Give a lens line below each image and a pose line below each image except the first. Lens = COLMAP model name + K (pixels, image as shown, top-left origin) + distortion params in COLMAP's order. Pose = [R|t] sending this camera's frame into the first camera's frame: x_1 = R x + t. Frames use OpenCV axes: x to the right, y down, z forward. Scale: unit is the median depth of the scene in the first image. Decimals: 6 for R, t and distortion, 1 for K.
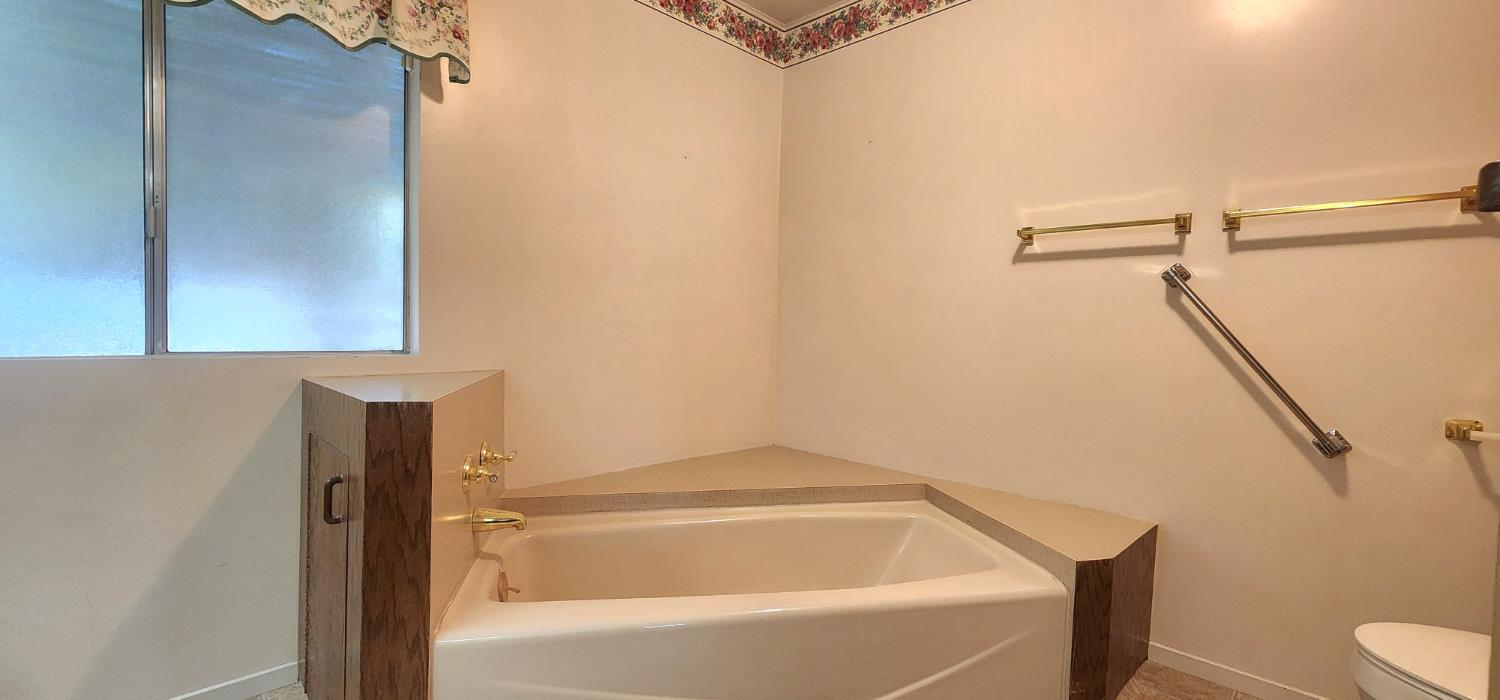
lens RADIAL K [[618.7, 0, 753.0], [0, 618.7, 348.8], [0, 0, 1]] dist [-0.001636, 0.000151]
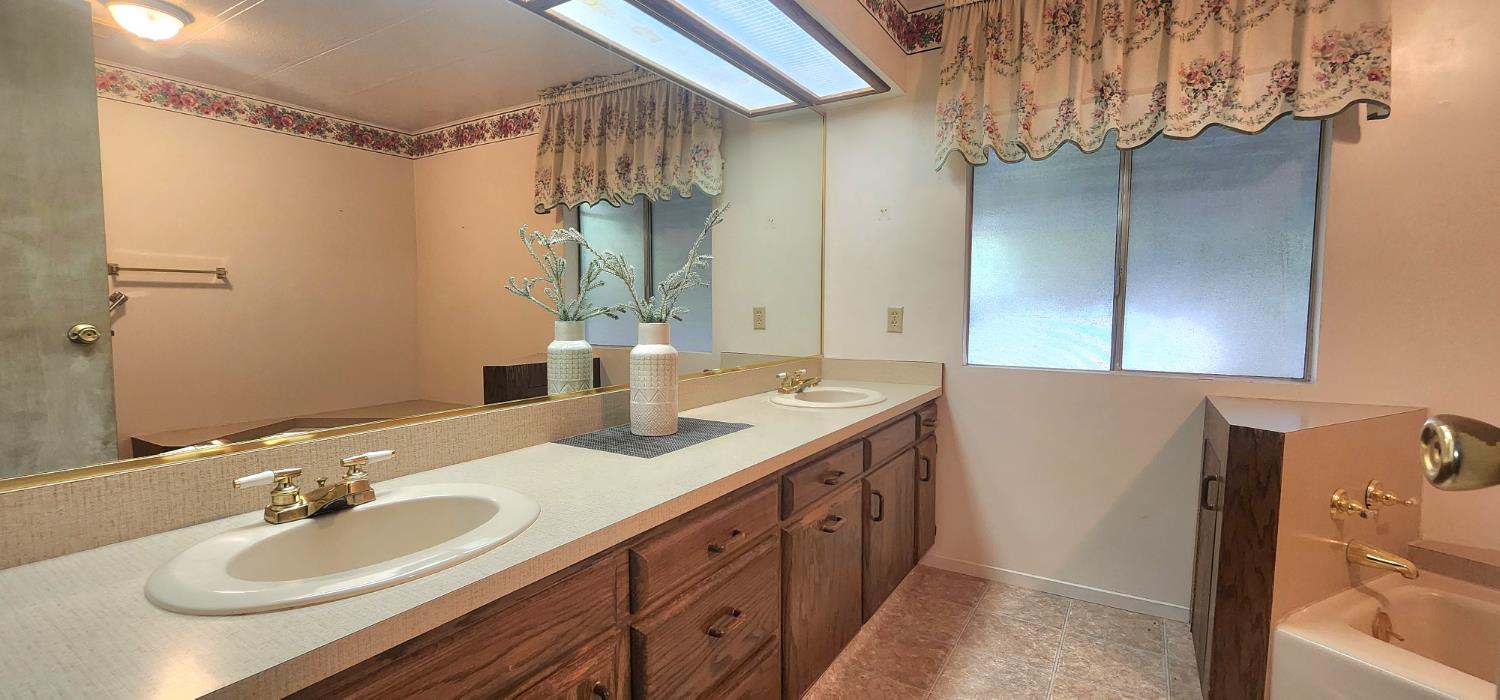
lens RADIAL K [[618.7, 0, 749.4], [0, 618.7, 352.8], [0, 0, 1]] dist [-0.001636, 0.000151]
pose [[0.218276, 0.050181, -0.974596, 0.337600], [-0.031305, 0.998523, 0.044401, -0.072756], [0.975385, 0.020818, 0.219525, -0.234830]]
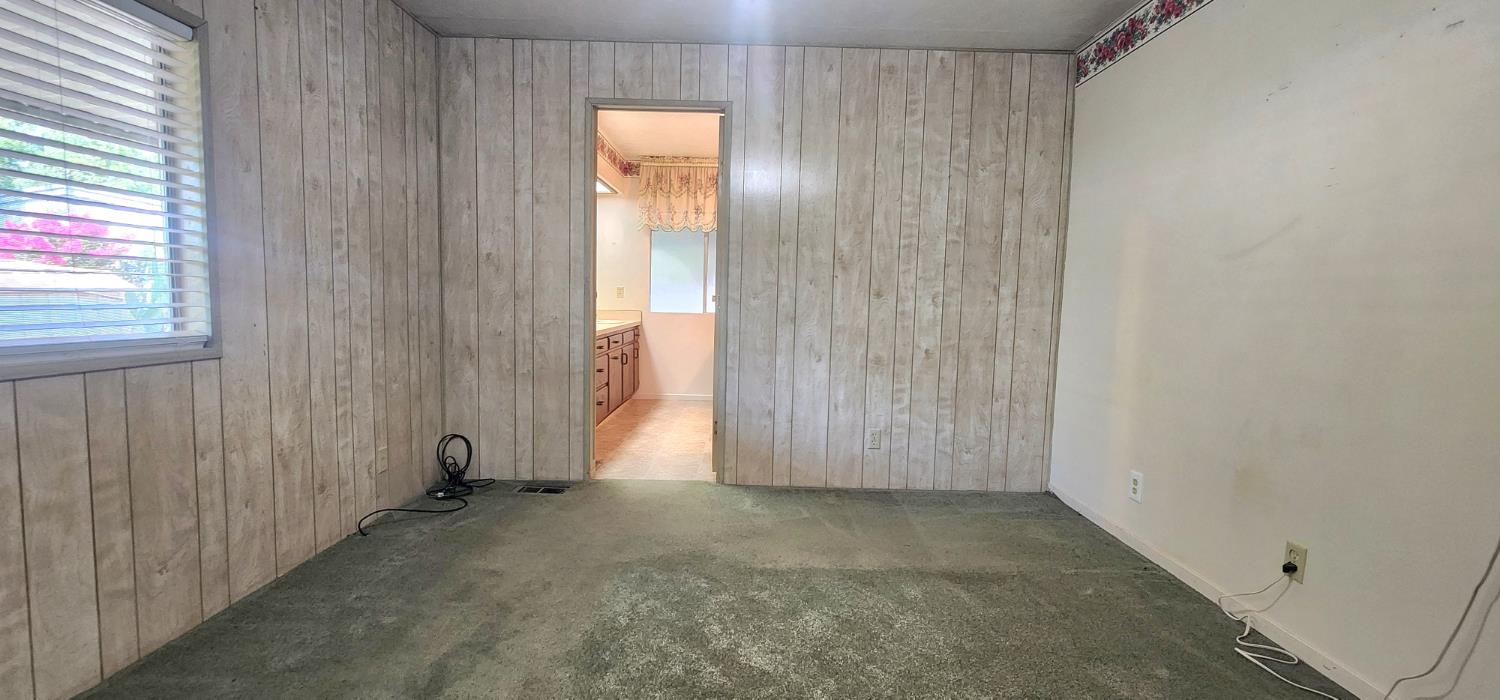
lens RADIAL K [[618.7, 0, 750.6], [0, 618.7, 342.9], [0, 0, 1]] dist [-0.001636, 0.000151]
pose [[0.696651, 0.061612, -0.714760, 2.133974], [-0.038287, 0.998079, 0.048717, -0.000197], [0.716388, -0.006573, 0.697671, -1.602446]]
